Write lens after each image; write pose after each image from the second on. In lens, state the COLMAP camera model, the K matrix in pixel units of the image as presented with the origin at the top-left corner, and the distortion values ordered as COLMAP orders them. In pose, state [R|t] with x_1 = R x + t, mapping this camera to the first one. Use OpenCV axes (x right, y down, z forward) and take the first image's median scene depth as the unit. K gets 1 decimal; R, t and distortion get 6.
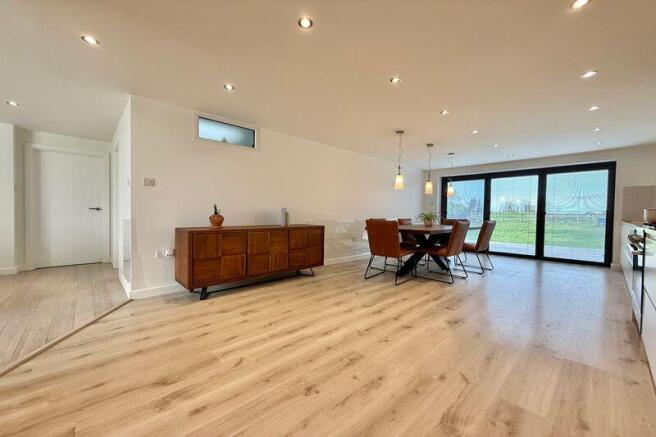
lens RADIAL K [[261.1, 0, 325.8], [0, 261.1, 220.9], [0, 0, 1]] dist [0.000765, 0.000019]
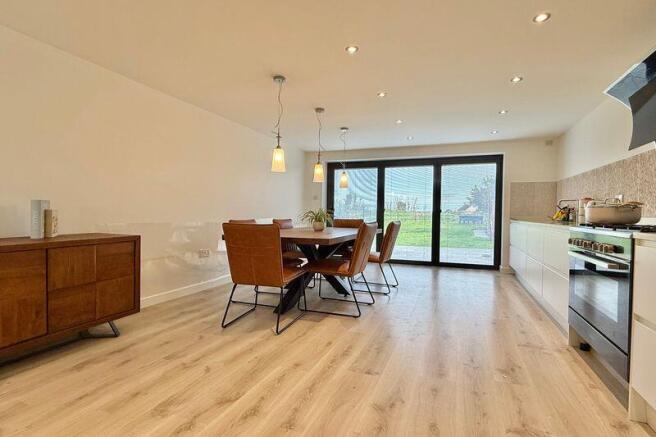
lens RADIAL K [[337.3, 0, 328.0], [0, 337.3, 218.5], [0, 0, 1]] dist [-0.002280, -0.000226]
pose [[0.897177, -0.011111, 0.441531, 0.032915], [0.014803, 0.999878, -0.004918, -0.006596], [-0.441423, 0.010949, 0.897232, 0.226078]]
